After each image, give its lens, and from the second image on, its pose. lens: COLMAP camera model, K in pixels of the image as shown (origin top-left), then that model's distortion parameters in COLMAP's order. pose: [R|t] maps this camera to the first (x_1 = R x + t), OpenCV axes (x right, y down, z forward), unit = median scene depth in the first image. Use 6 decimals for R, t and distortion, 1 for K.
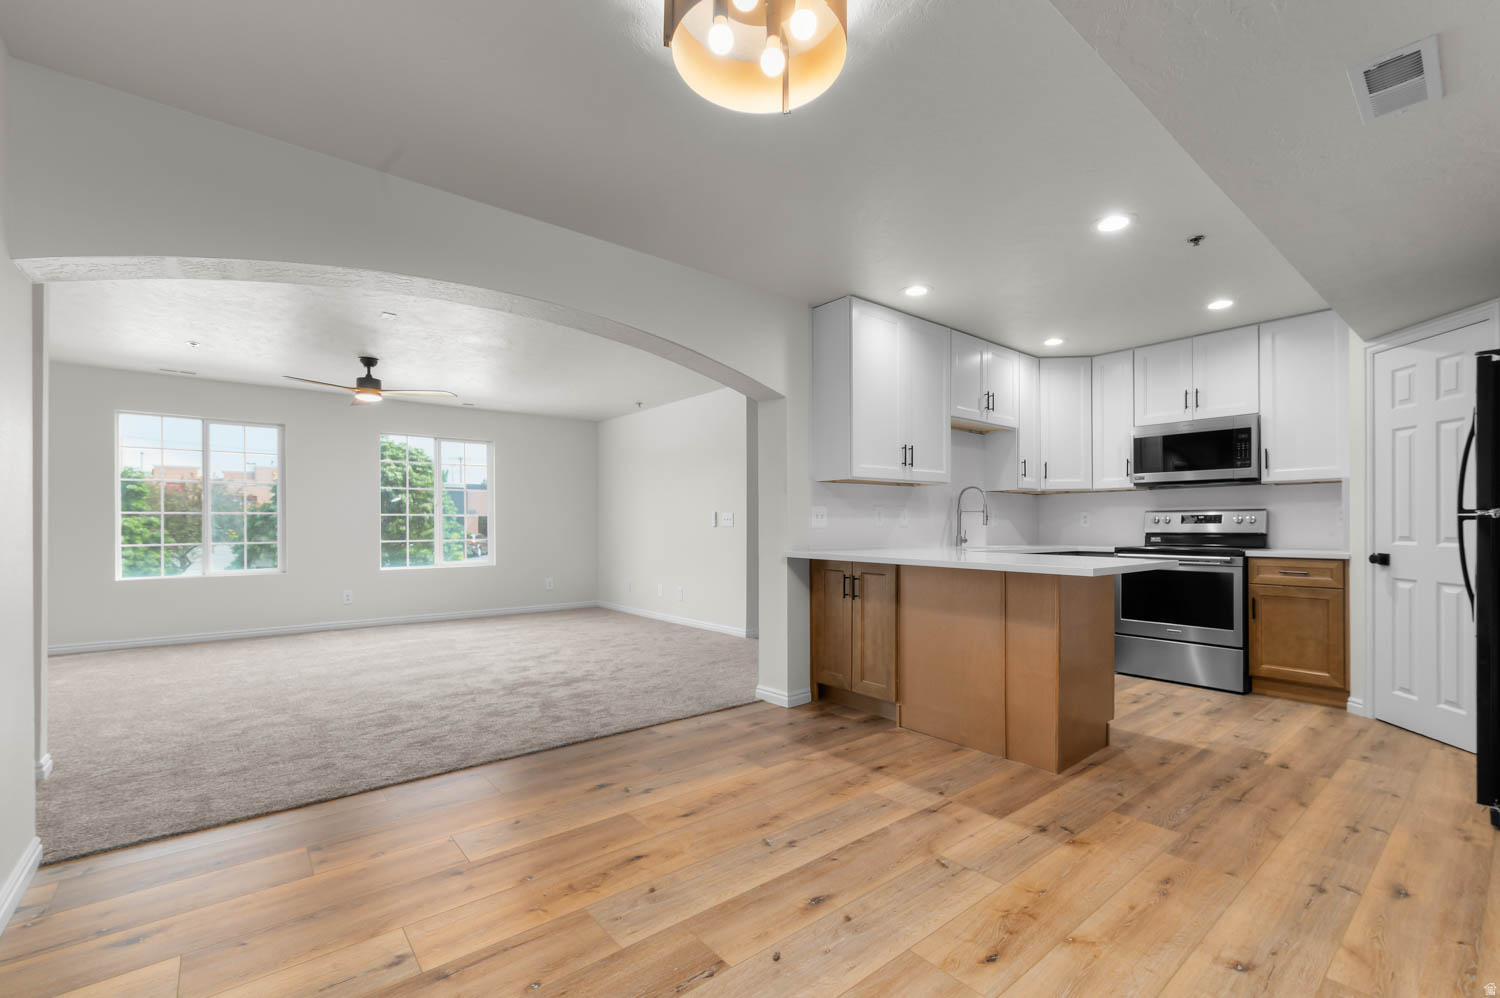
lens RADIAL K [[637.0, 0, 759.2], [0, 637.0, 521.0], [0, 0, 1]] dist [0.000176, -0.000136]
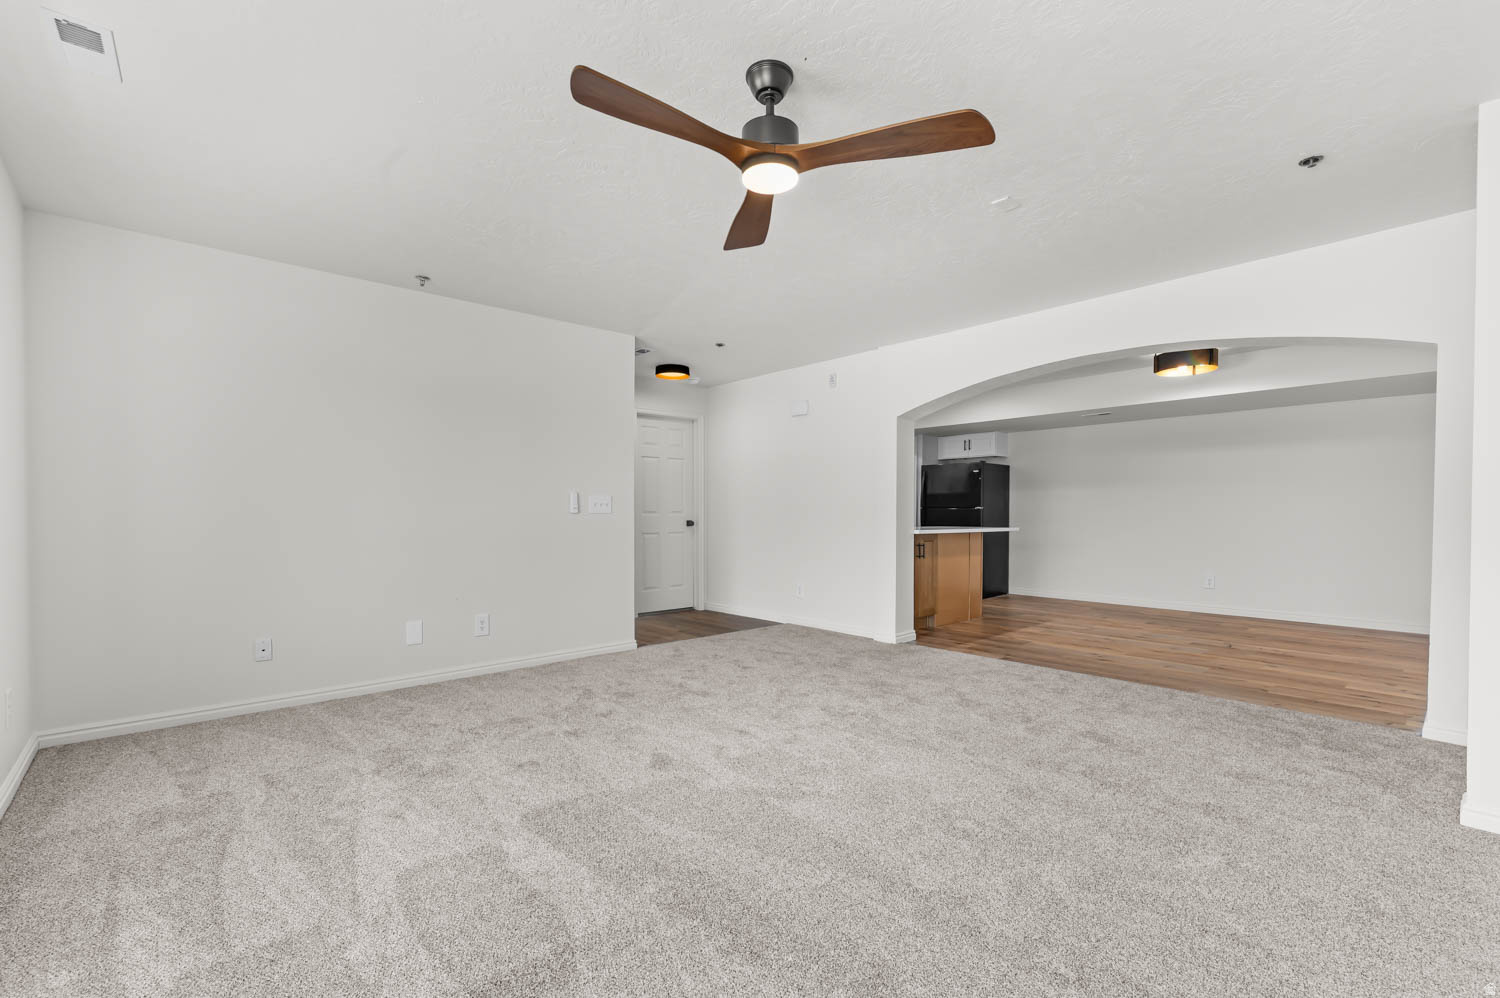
lens RADIAL K [[647.9, 0, 754.1], [0, 647.9, 522.8], [0, 0, 1]] dist [-0.002019, -0.000071]
pose [[-0.036105, -0.016030, 0.999219, -1.390912], [-0.004707, 0.999863, 0.015870, 0.010681], [-0.999337, -0.004130, -0.036175, 1.417517]]
